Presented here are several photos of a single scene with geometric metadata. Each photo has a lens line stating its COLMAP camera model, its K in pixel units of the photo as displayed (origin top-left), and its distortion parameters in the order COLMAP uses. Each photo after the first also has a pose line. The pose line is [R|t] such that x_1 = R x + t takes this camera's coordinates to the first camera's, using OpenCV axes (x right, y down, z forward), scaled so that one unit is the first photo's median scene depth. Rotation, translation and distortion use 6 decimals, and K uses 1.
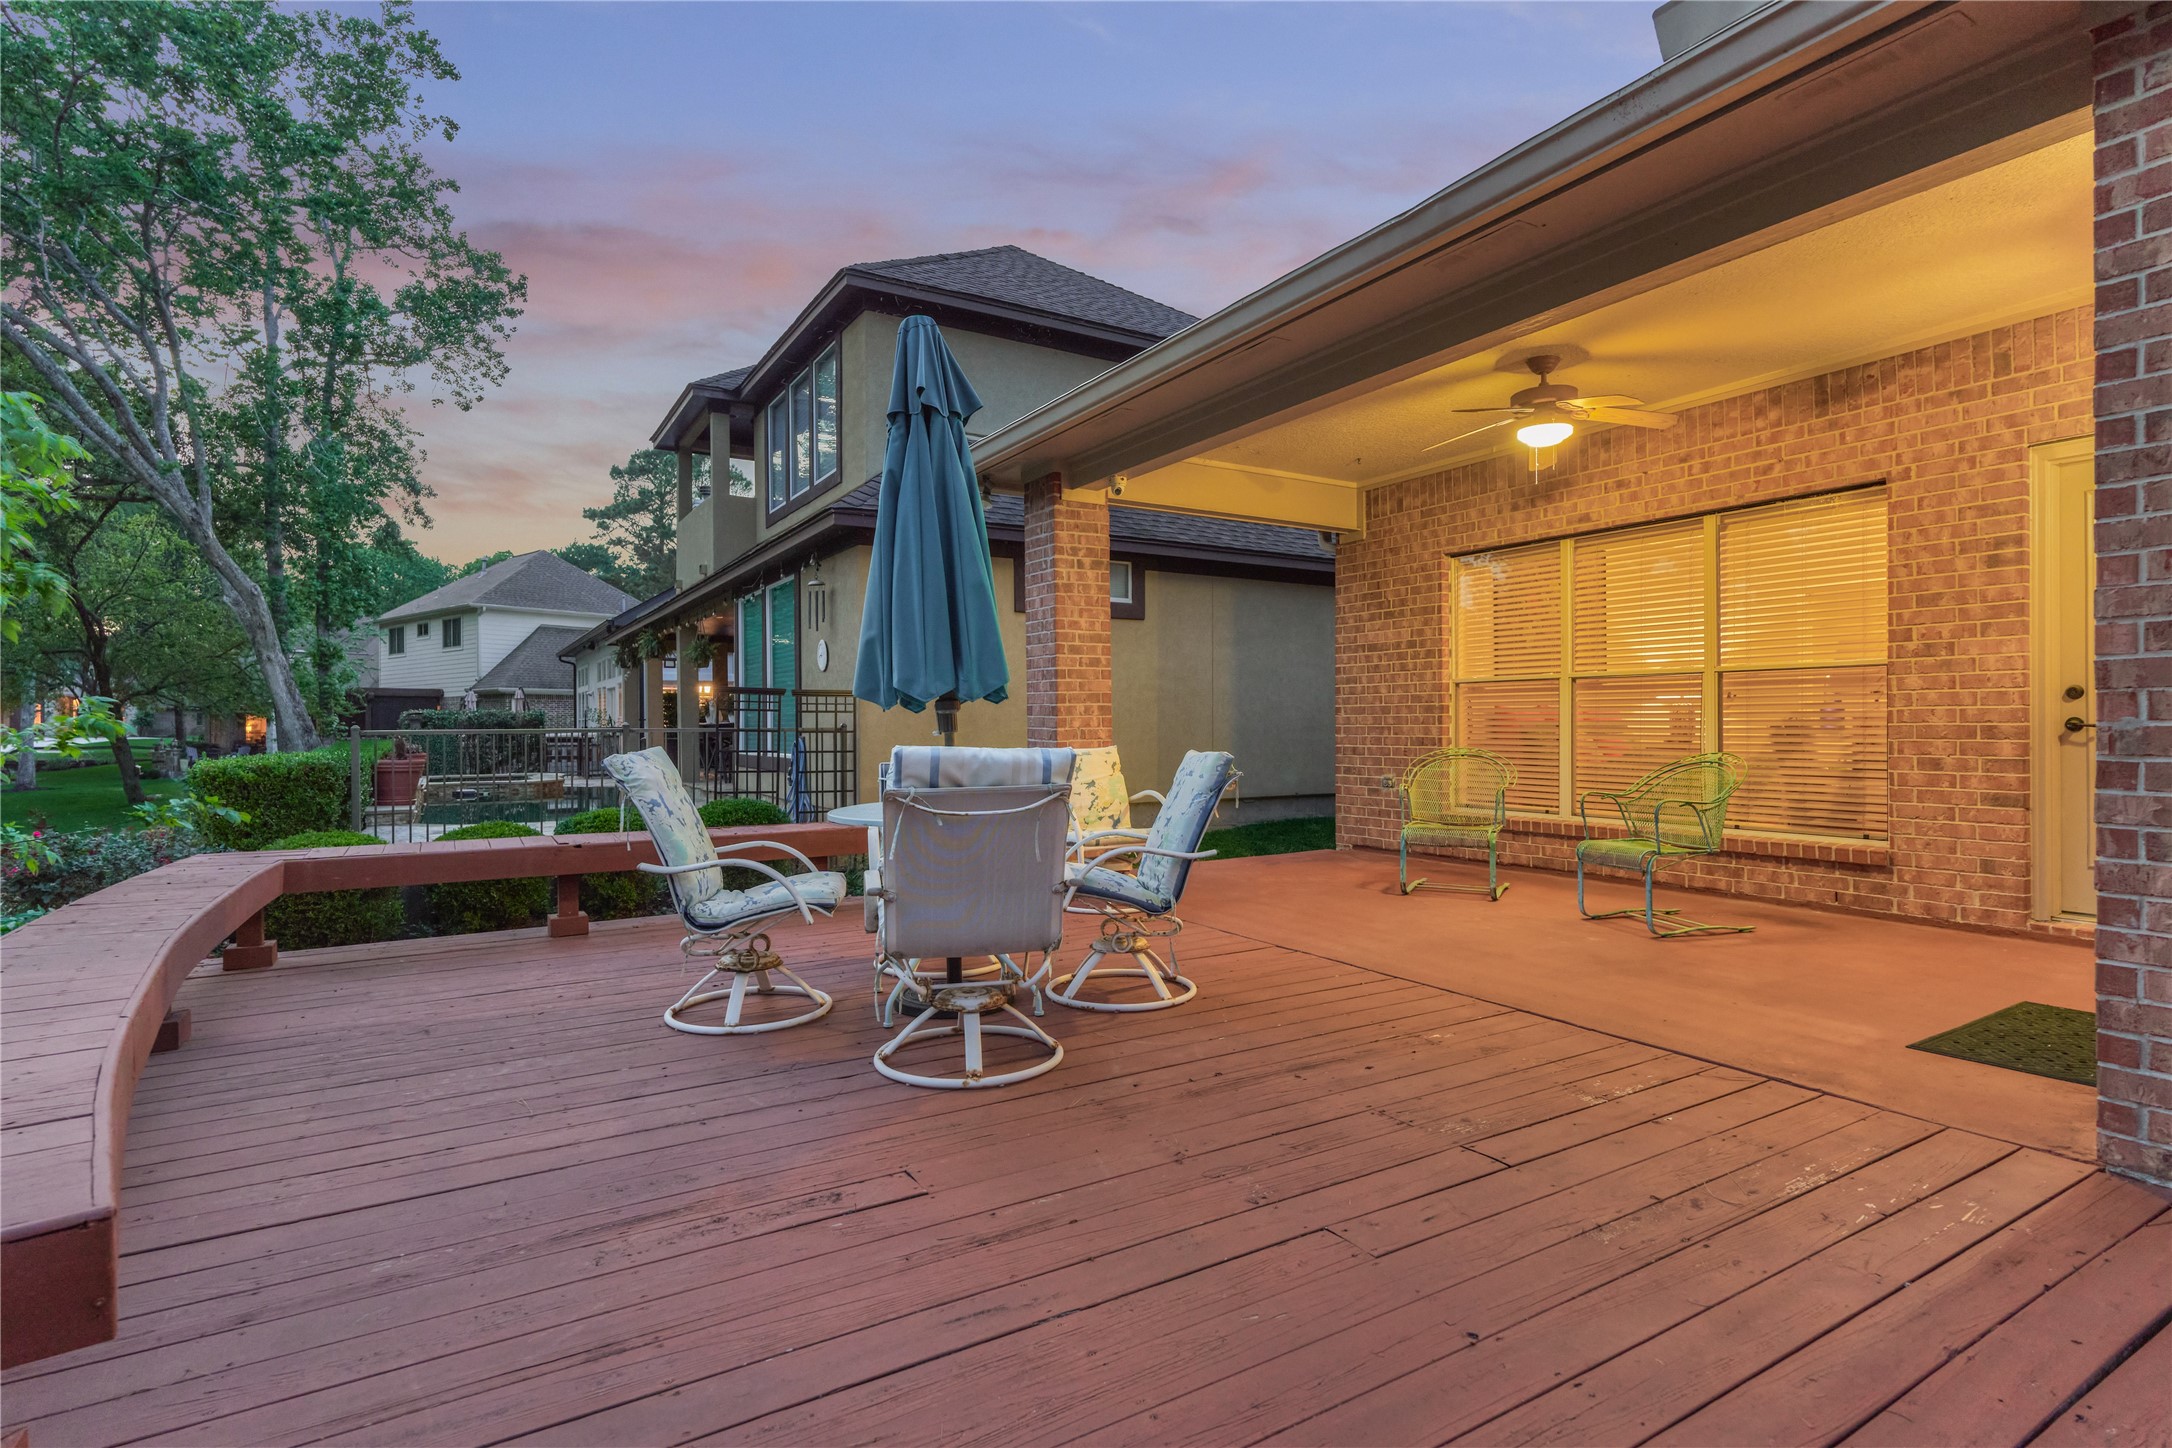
lens RADIAL K [[1066.4, 0, 1094.0], [0, 1066.4, 720.9], [0, 0, 1]] dist [-0.002296, -0.000312]
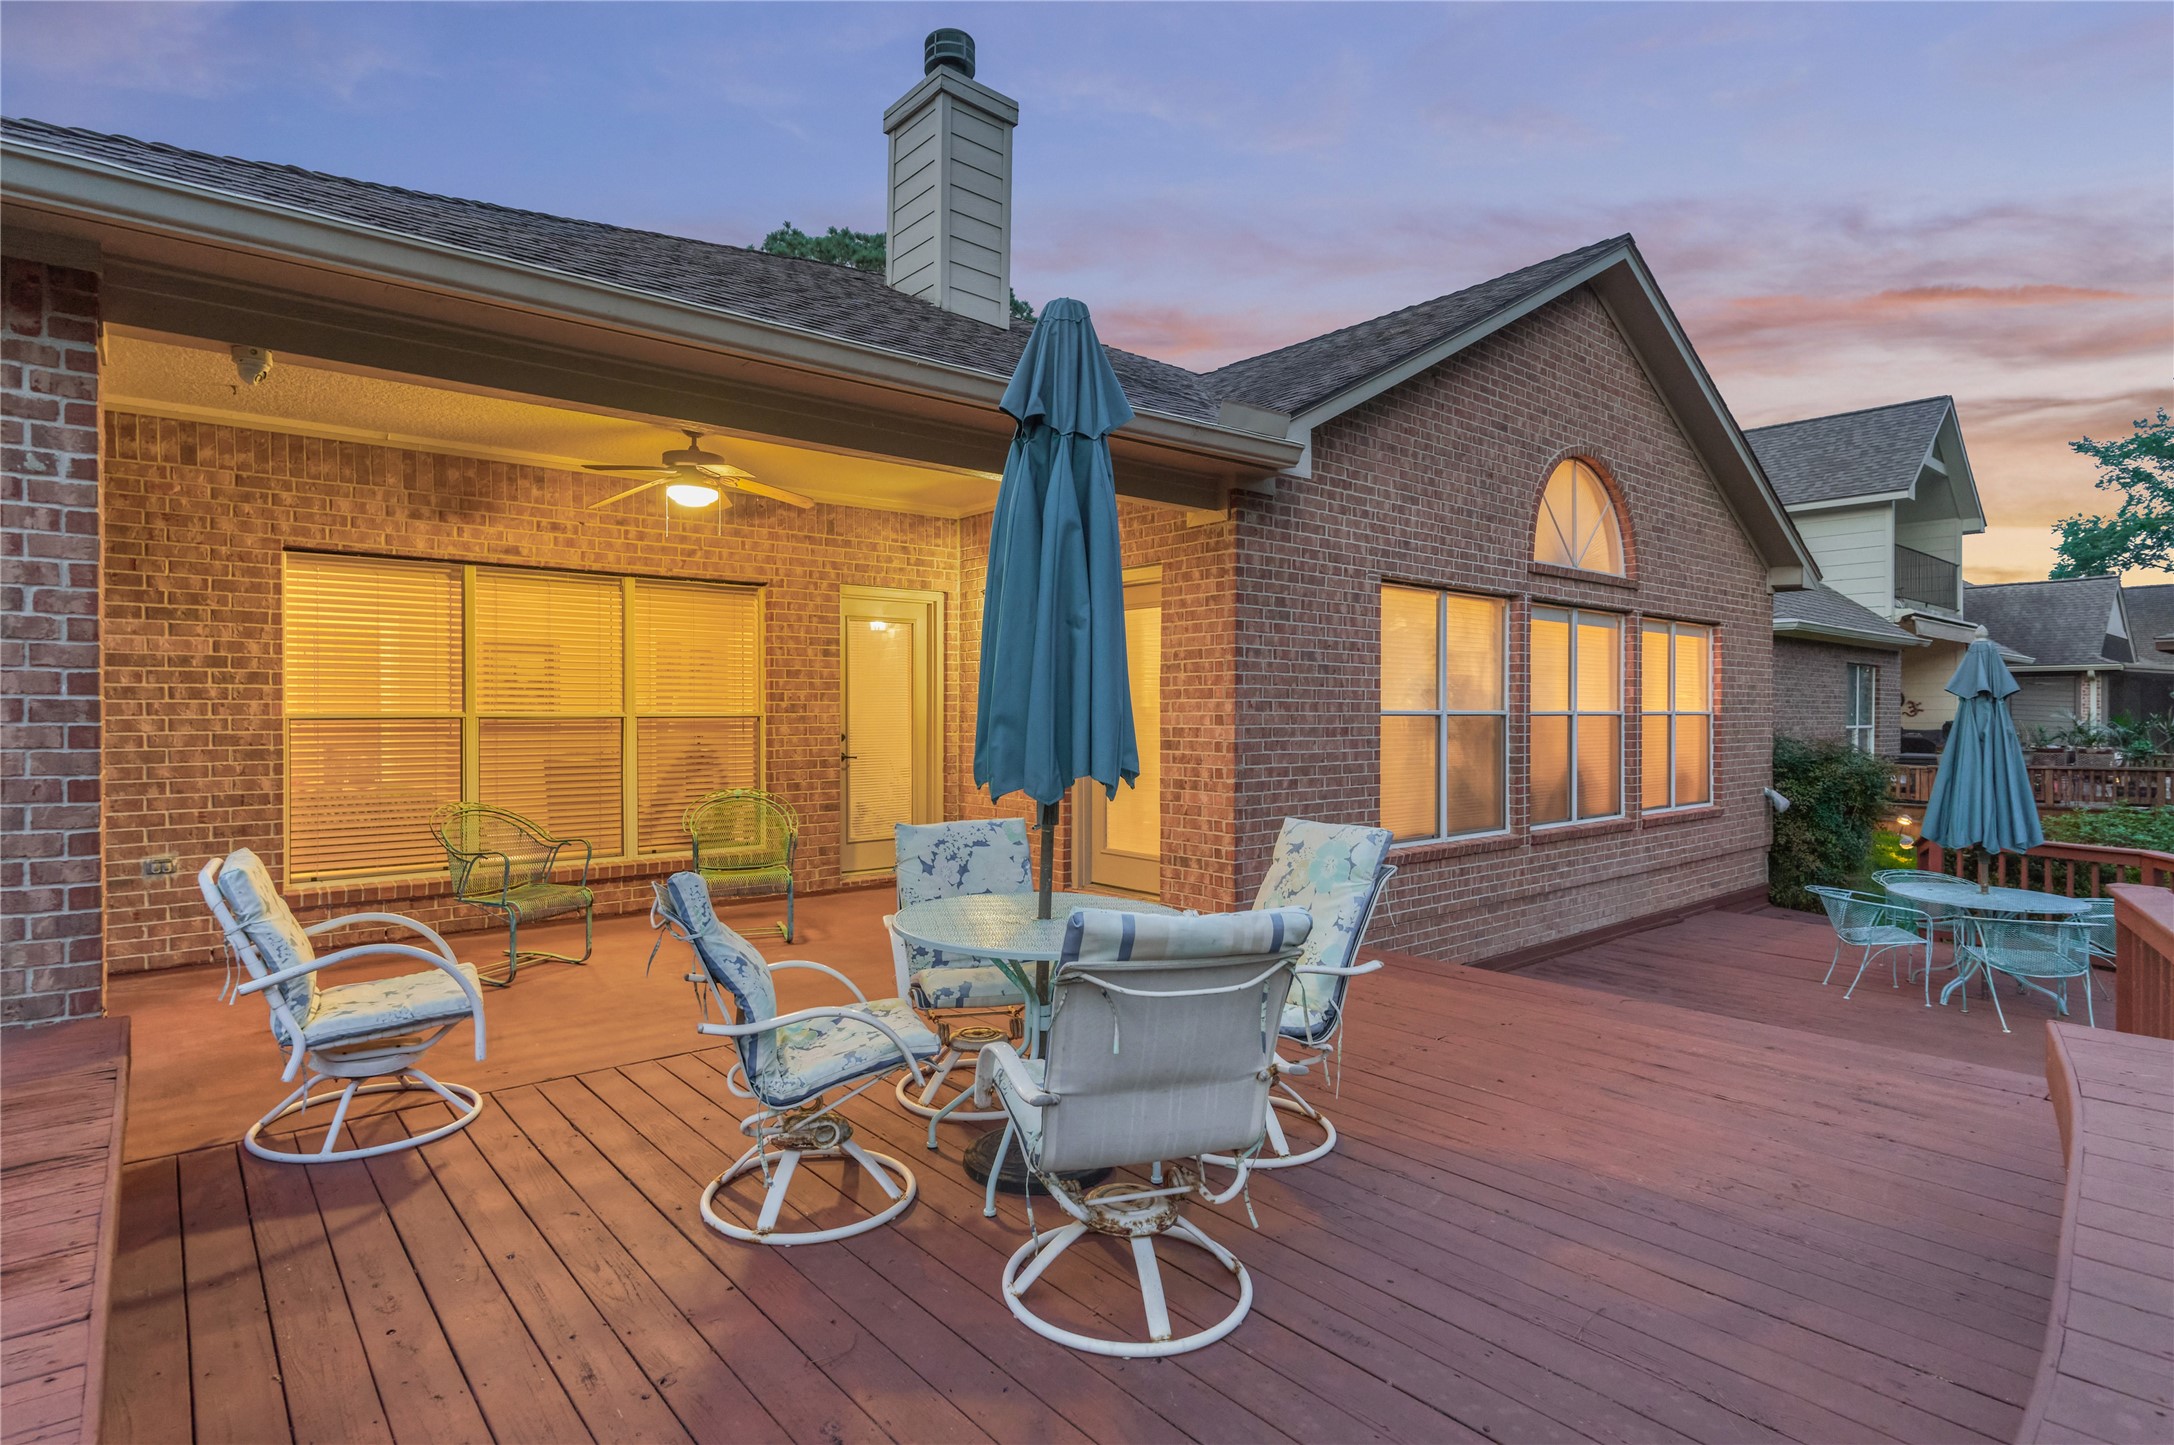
lens RADIAL K [[1089.9, 0, 1048.9], [0, 1089.9, 715.0], [0, 0, 1]] dist [-0.008017, -0.000351]
pose [[-0.140633, 0.001369, 0.990061, -0.638603], [0.000296, 0.999999, -0.001341, -0.048137], [-0.990062, 0.000105, -0.140634, 0.751184]]
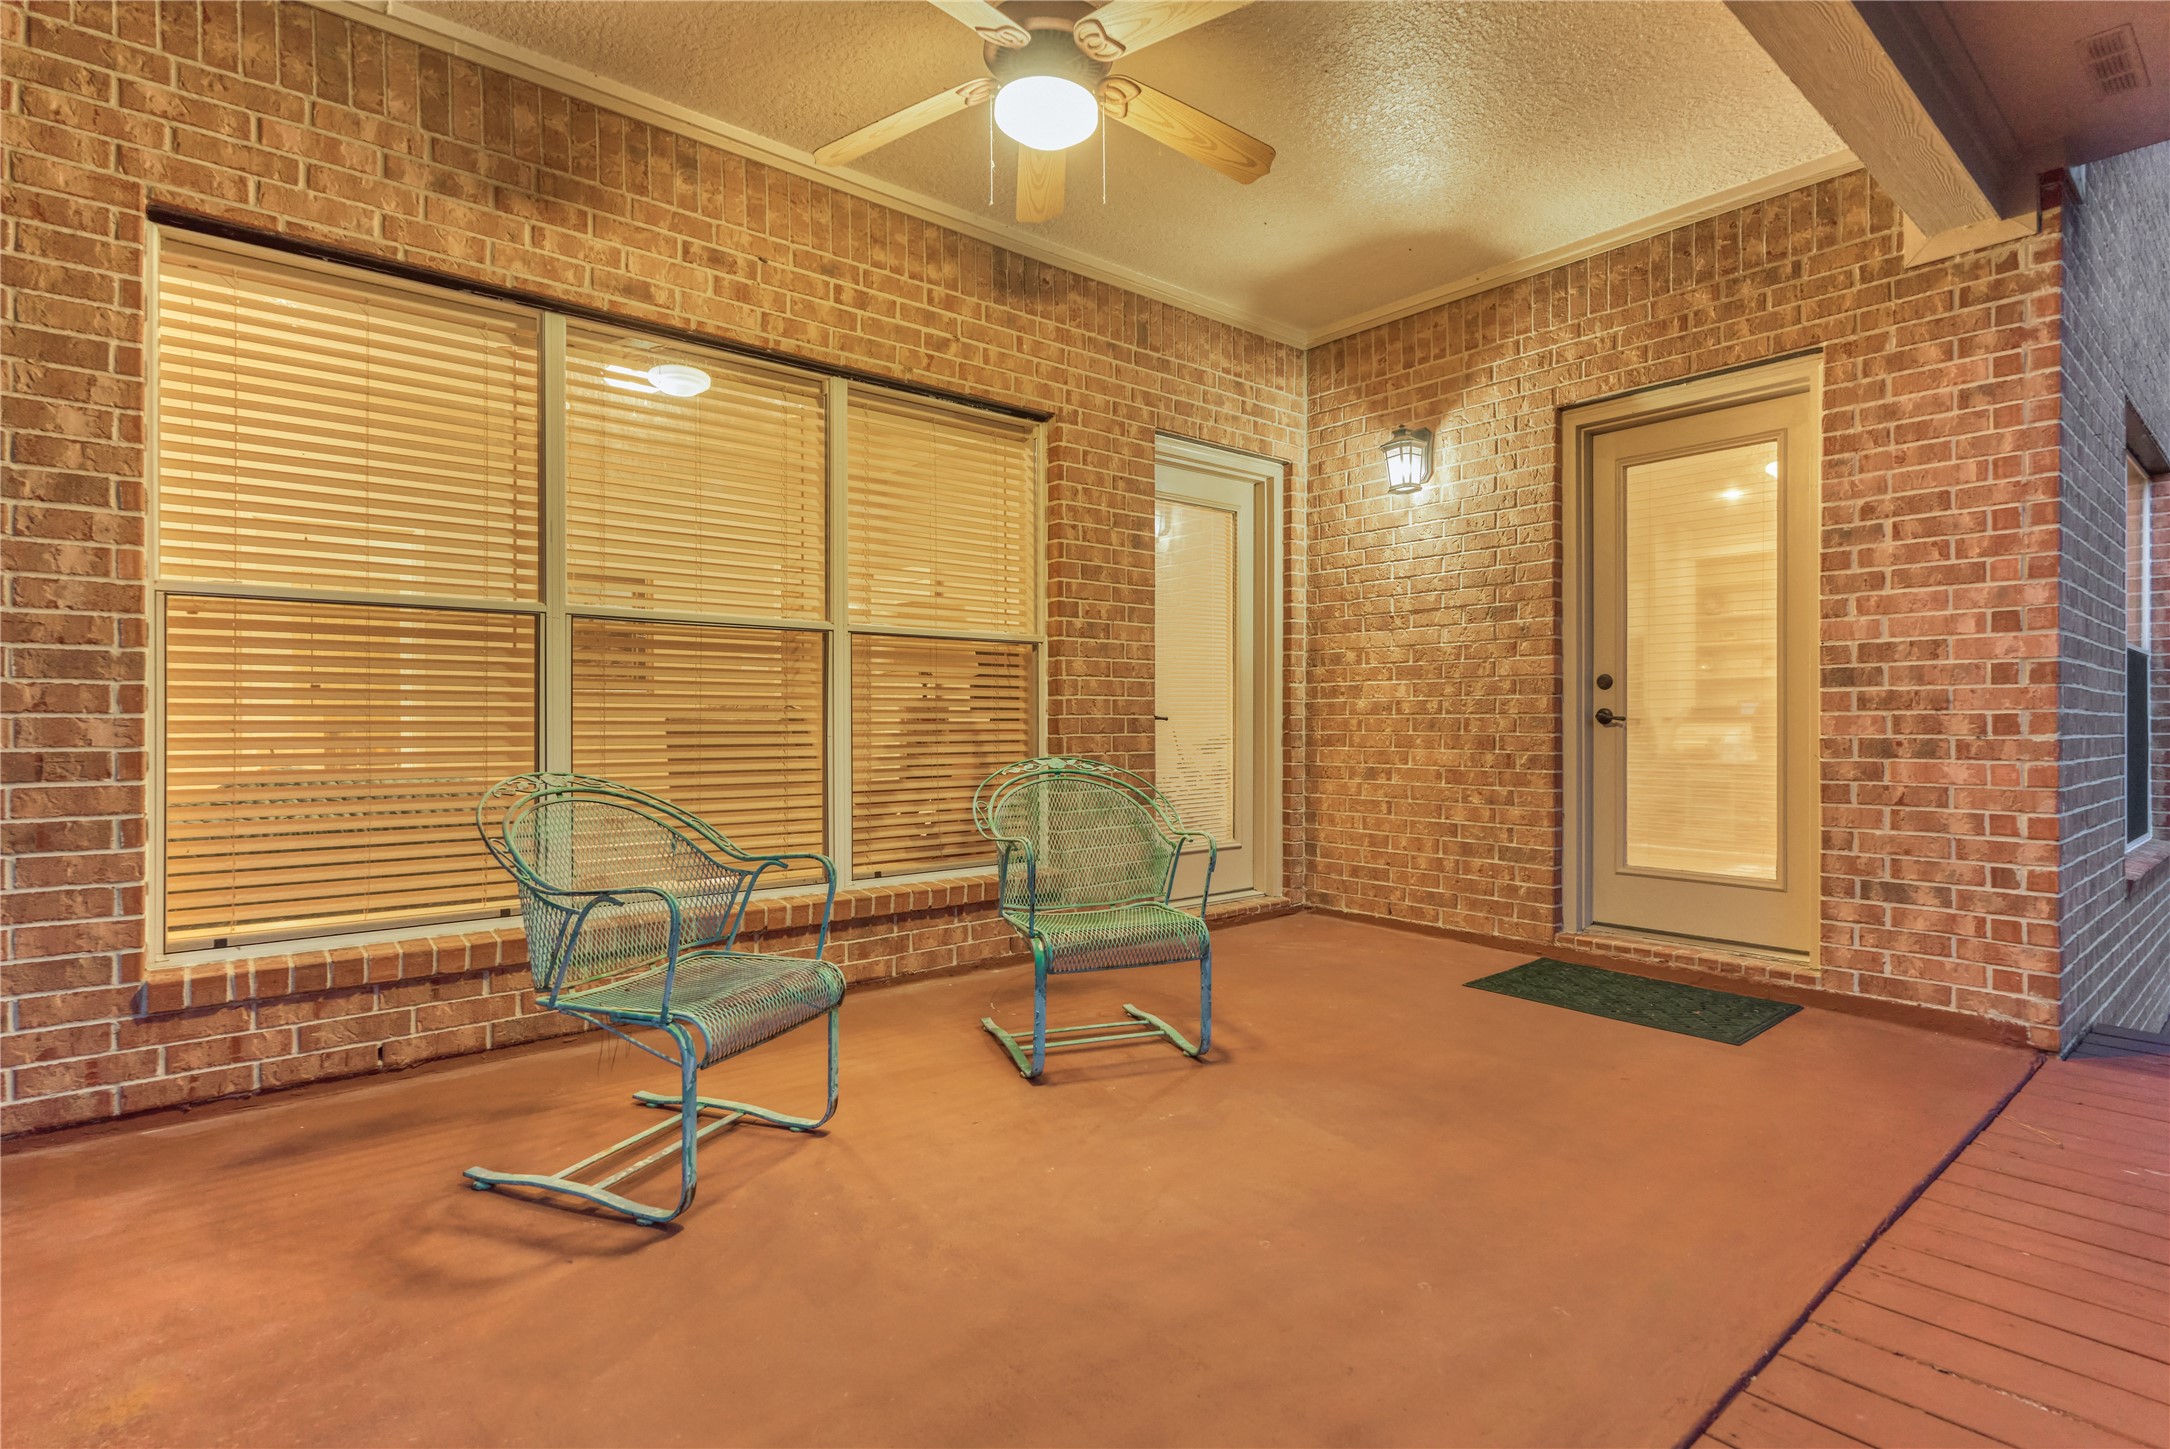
lens RADIAL K [[1065.4, 0, 1093.0], [0, 1065.4, 721.4], [0, 0, 1]] dist [-0.002296, -0.000312]
pose [[-0.158025, 0.005840, 0.987418, -0.057417], [0.000454, 0.999983, -0.005842, 0.010447], [-0.987435, -0.000475, -0.158024, 0.986526]]
